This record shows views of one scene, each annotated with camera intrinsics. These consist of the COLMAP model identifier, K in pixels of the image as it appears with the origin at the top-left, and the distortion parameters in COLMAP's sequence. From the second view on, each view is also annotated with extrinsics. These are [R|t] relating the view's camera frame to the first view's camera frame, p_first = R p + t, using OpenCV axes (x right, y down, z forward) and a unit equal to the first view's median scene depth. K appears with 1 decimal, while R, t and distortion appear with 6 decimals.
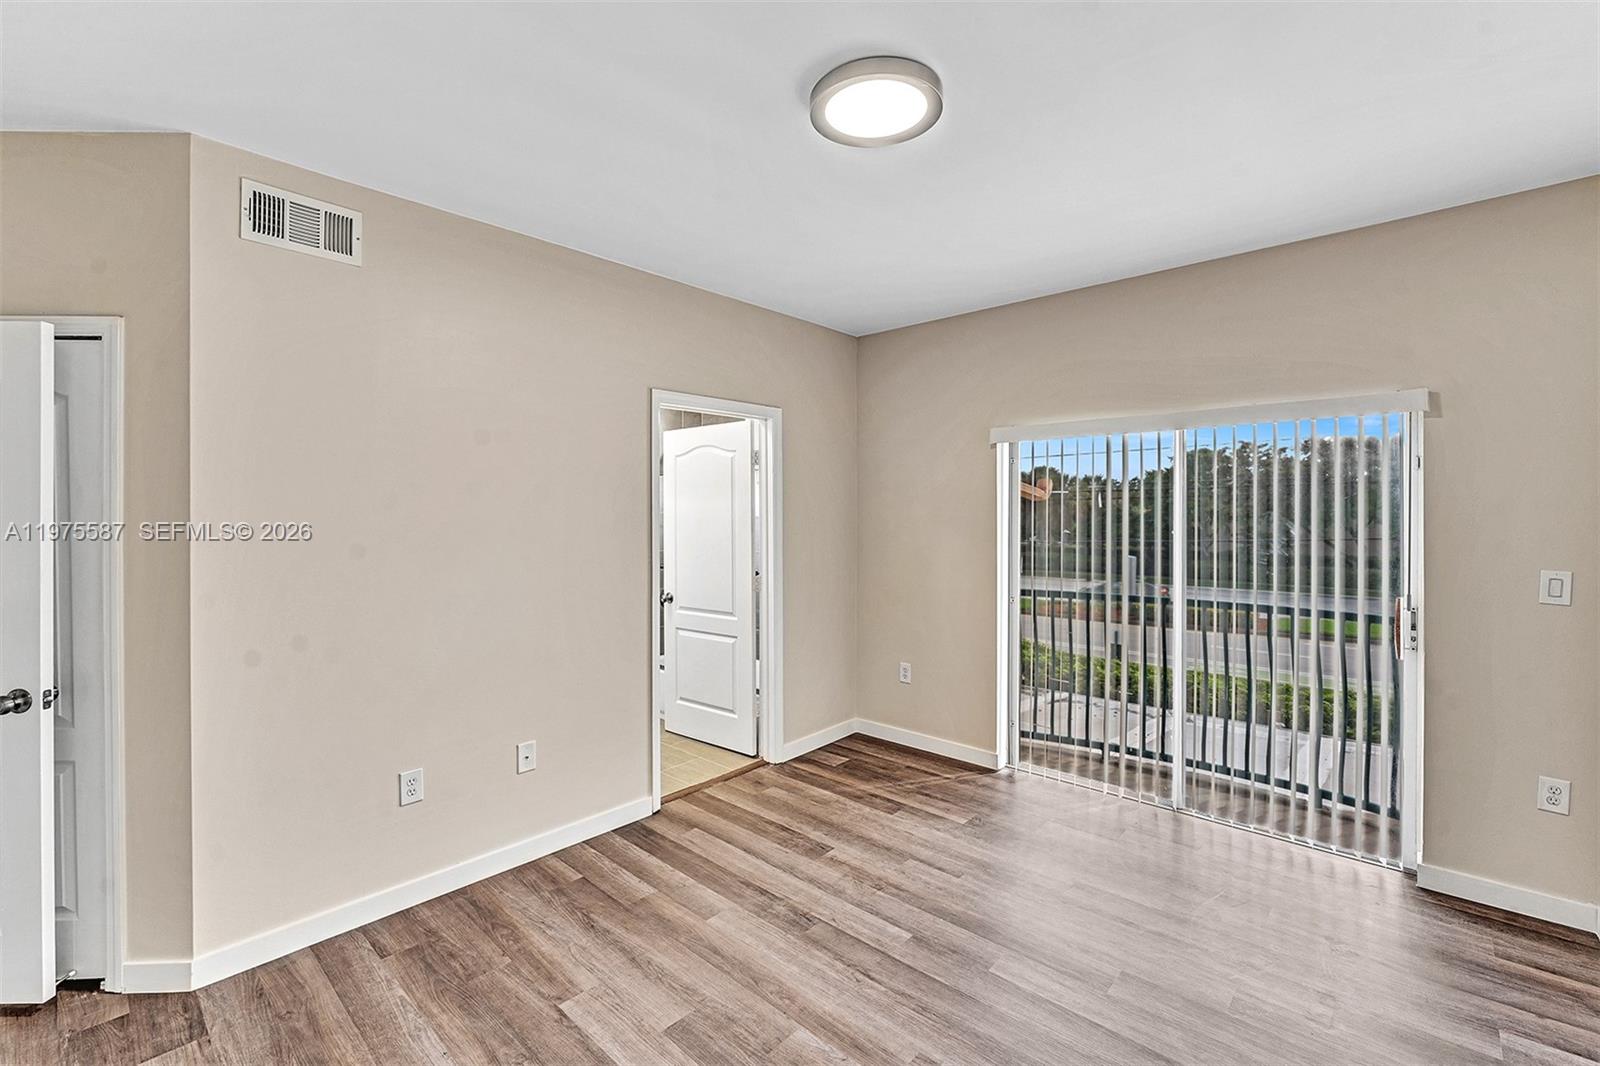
lens RADIAL K [[688.7, 0, 787.6], [0, 688.7, 528.7], [0, 0, 1]] dist [-0.002298, -0.000412]
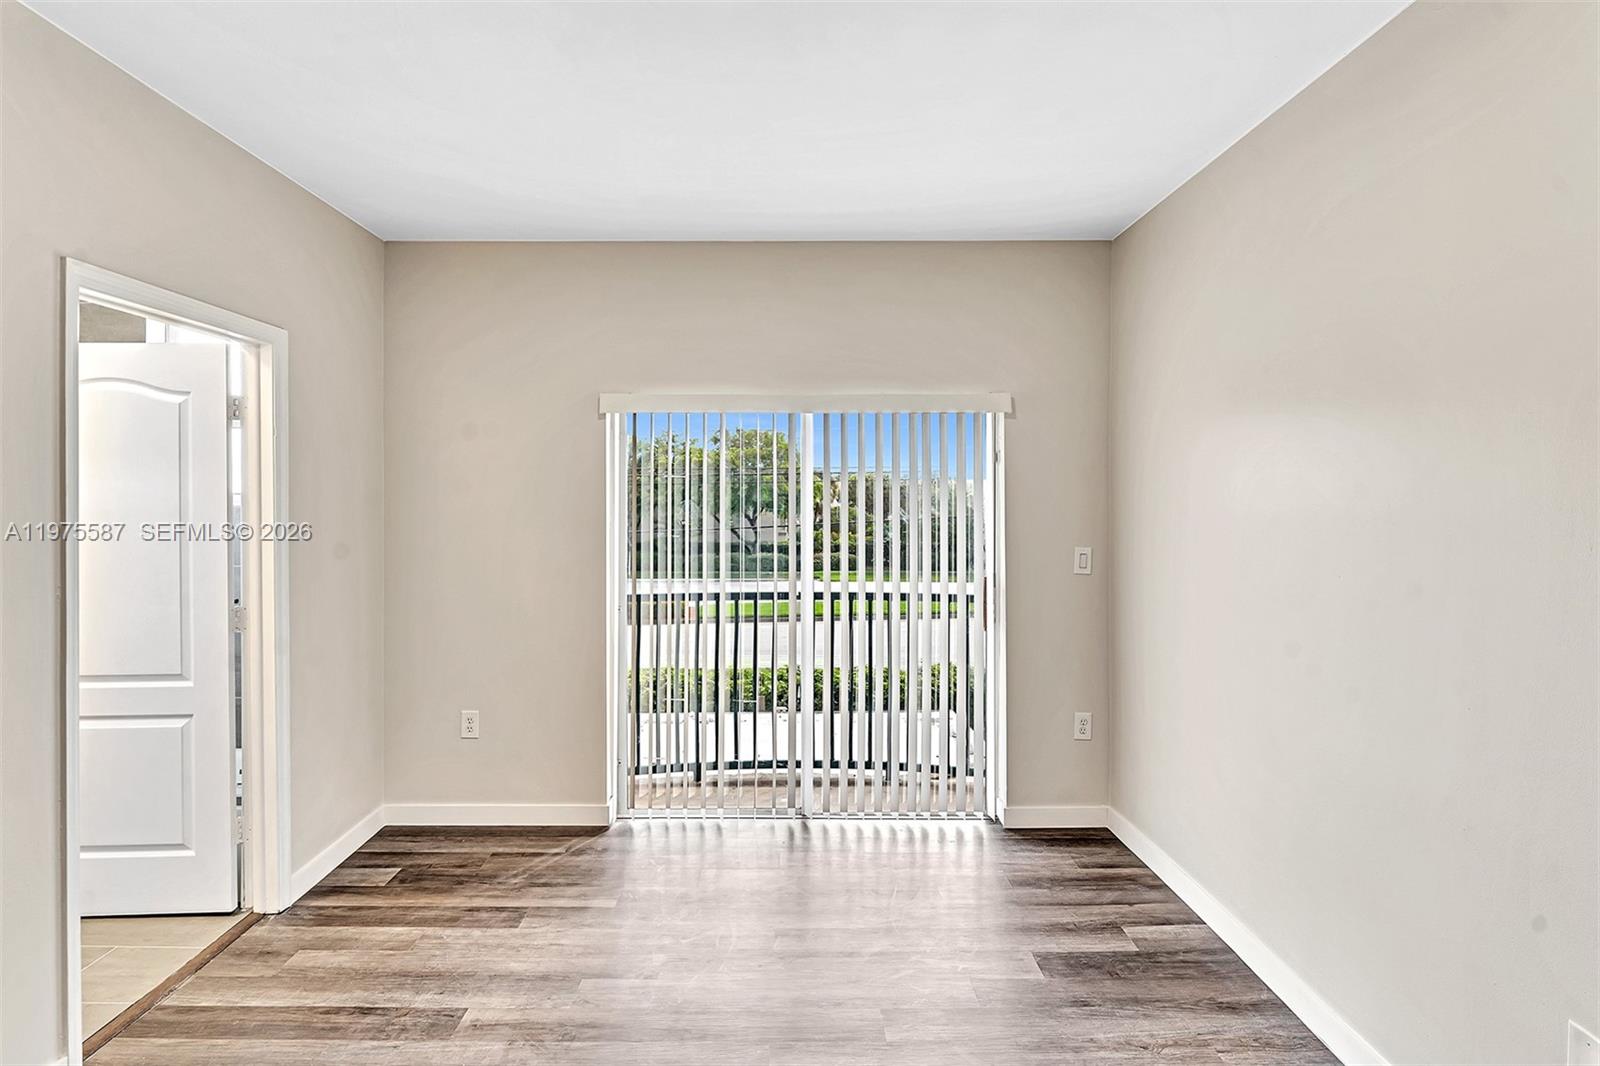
lens RADIAL K [[823.9, 0, 788.1], [0, 823.9, 513.3], [0, 0, 1]] dist [-0.005836, -0.000576]
pose [[0.731346, -0.009167, 0.681945, -0.201801], [0.014908, 0.999886, -0.002546, -0.003365], [-0.681844, 0.012029, 0.731399, 0.175427]]
